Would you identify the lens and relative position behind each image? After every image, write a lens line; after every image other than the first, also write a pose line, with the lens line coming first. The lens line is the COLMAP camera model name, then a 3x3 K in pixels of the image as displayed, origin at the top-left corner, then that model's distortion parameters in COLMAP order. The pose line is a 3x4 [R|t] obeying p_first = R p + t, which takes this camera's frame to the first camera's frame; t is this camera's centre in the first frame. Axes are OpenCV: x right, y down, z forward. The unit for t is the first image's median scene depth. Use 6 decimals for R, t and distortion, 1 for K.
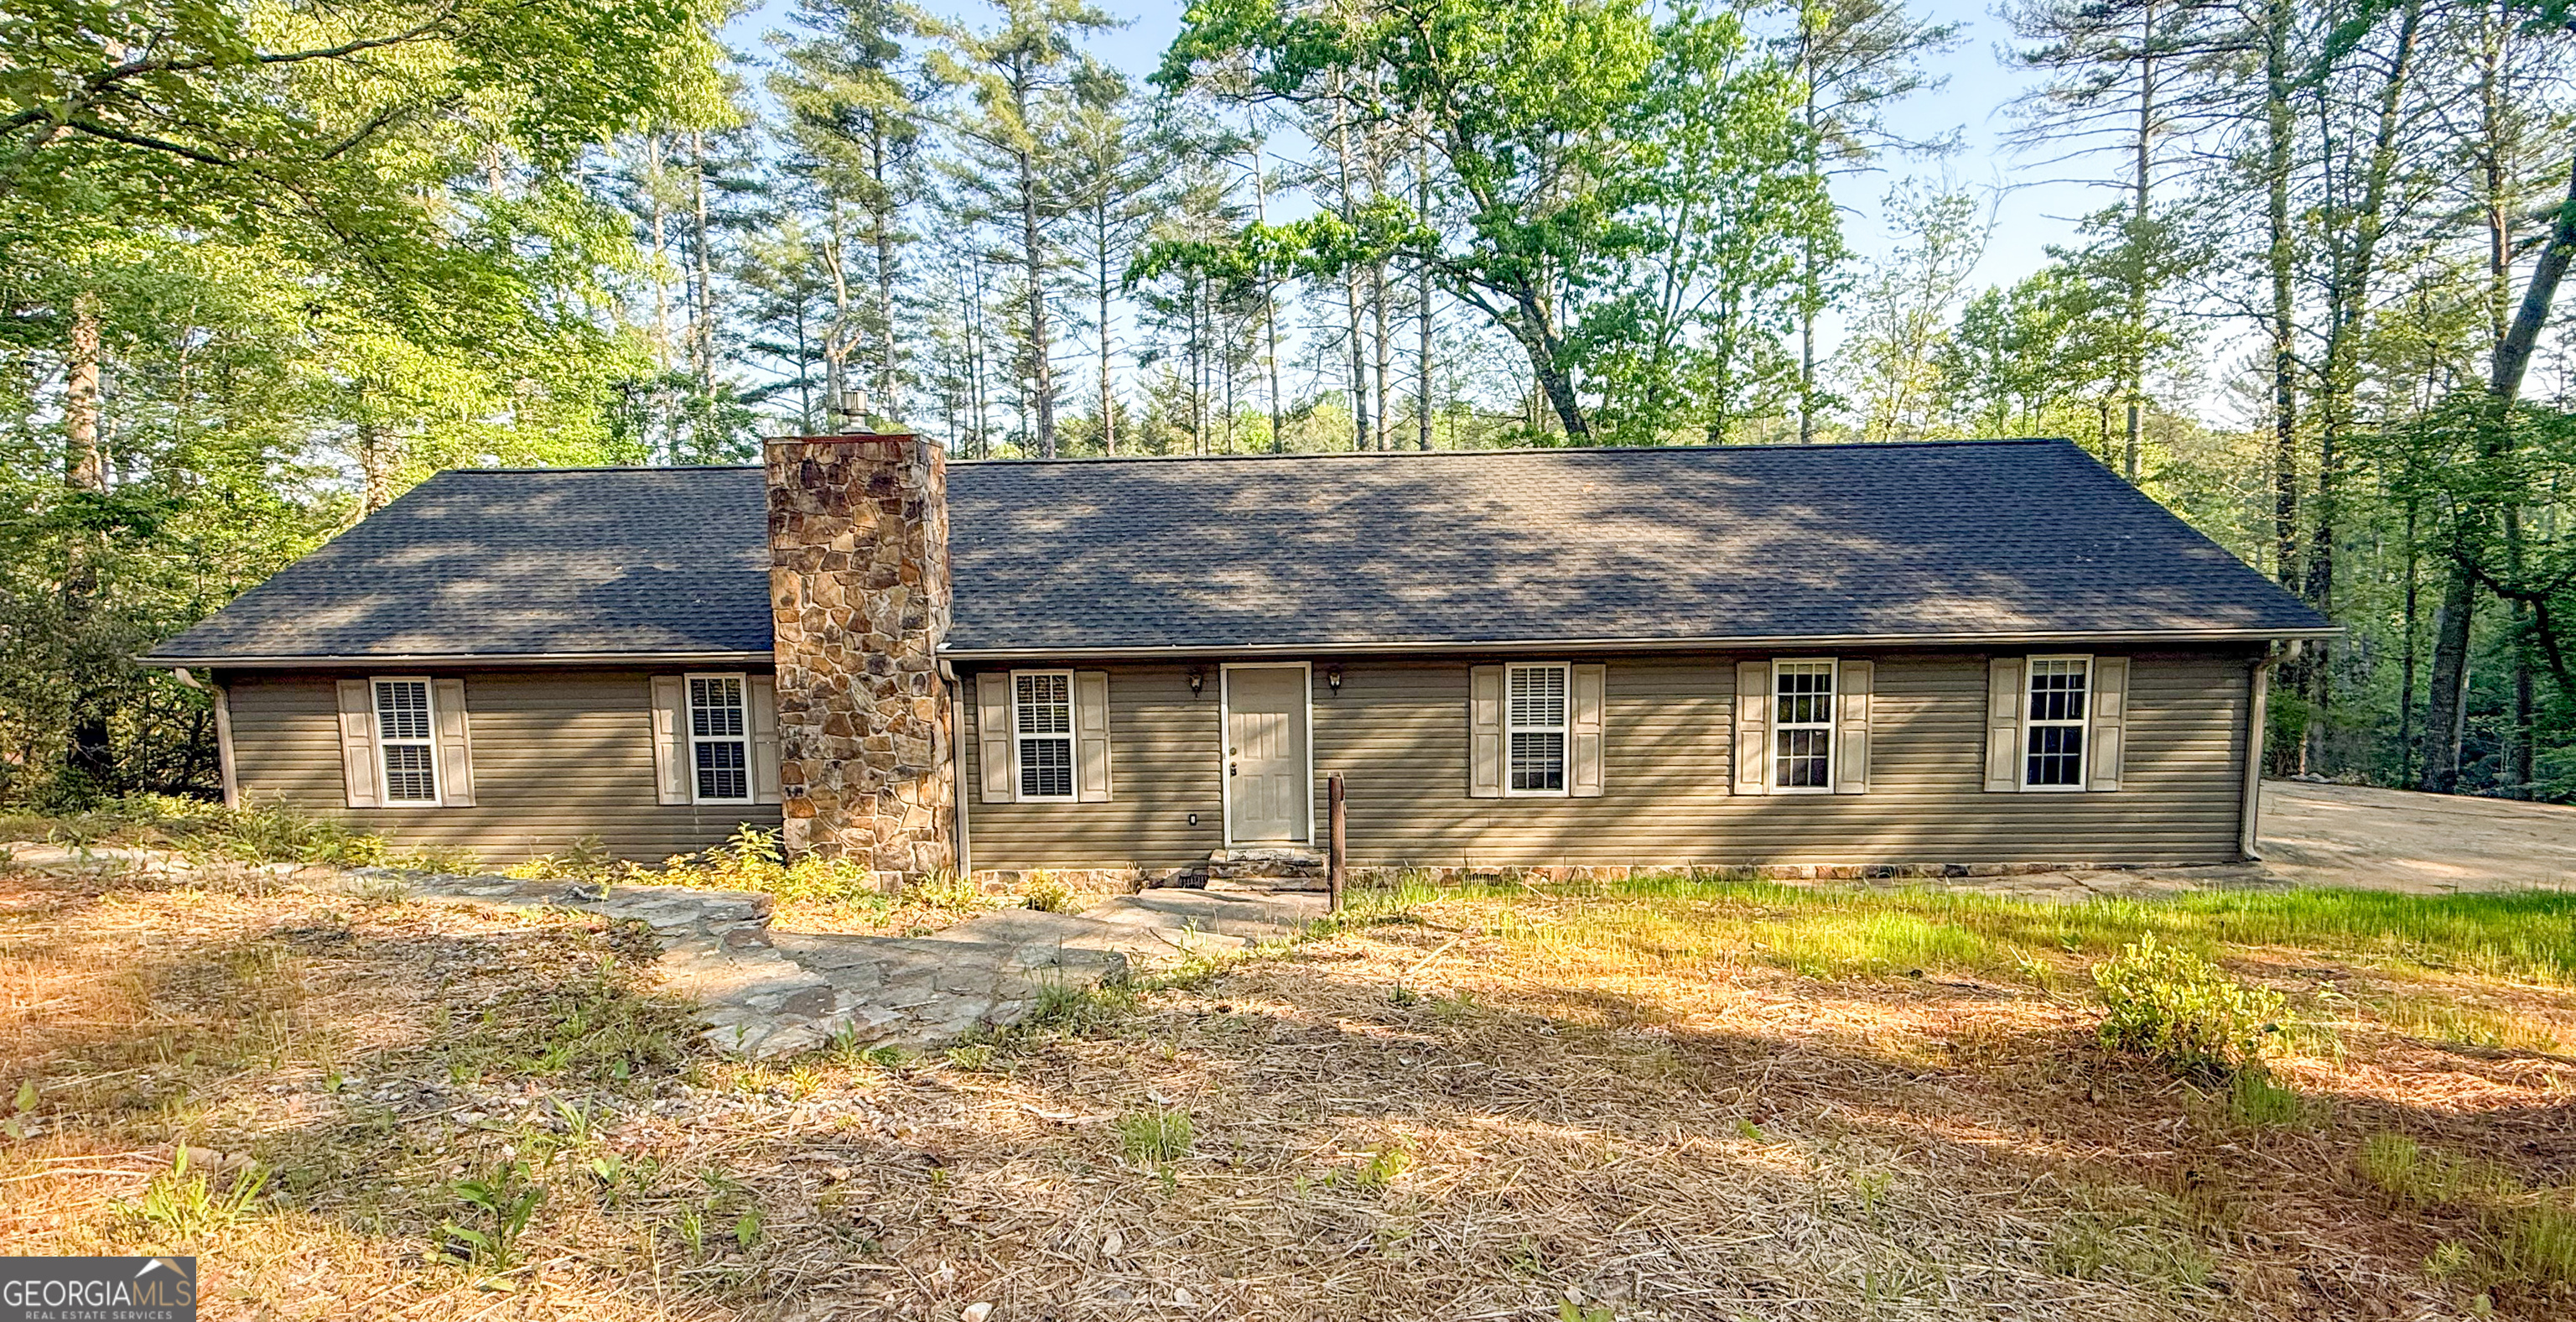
lens RADIAL K [[1166.3, 0, 1288.0], [0, 1166.3, 661.0], [0, 0, 1]] dist [0.000712, 0.000042]
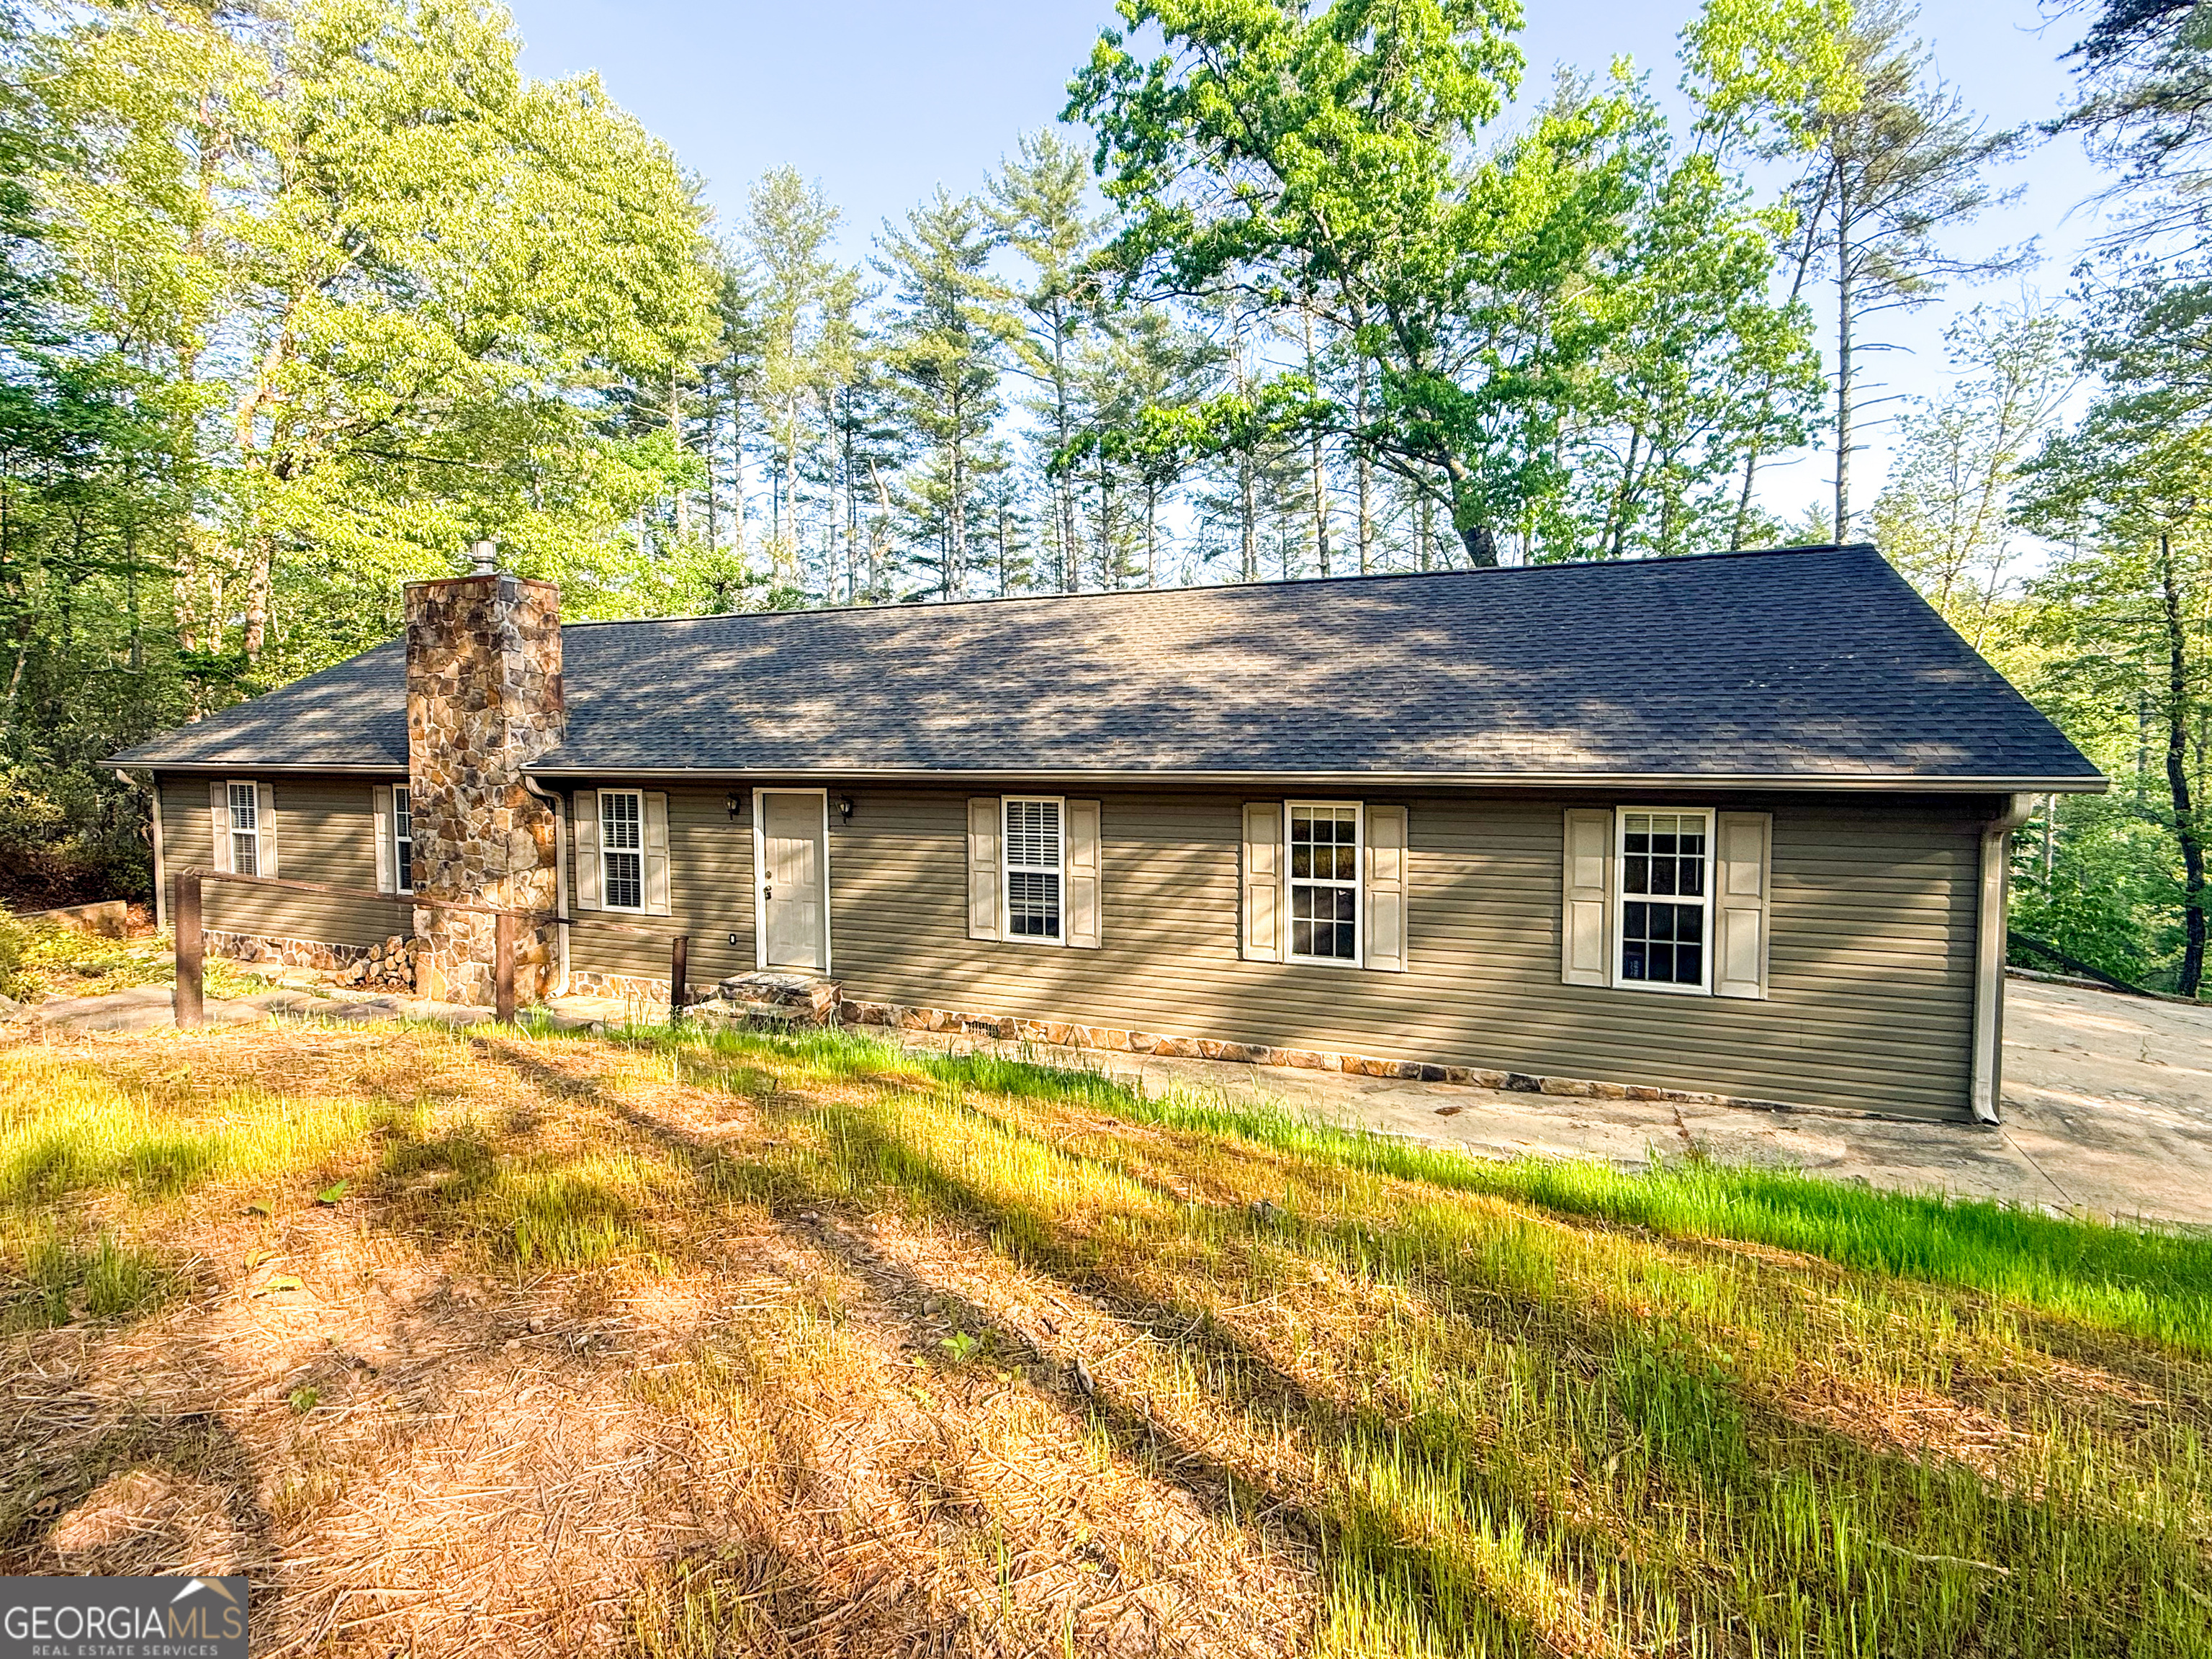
lens RADIAL K [[990.8, 0, 1102.0], [0, 990.8, 767.6], [0, 0, 1]] dist [0.003027, -0.000592]
pose [[0.944536, 0.022358, -0.327646, 0.520218], [-0.040575, 0.997981, -0.048870, 0.014824], [0.325891, 0.059453, 0.943536, 0.277975]]
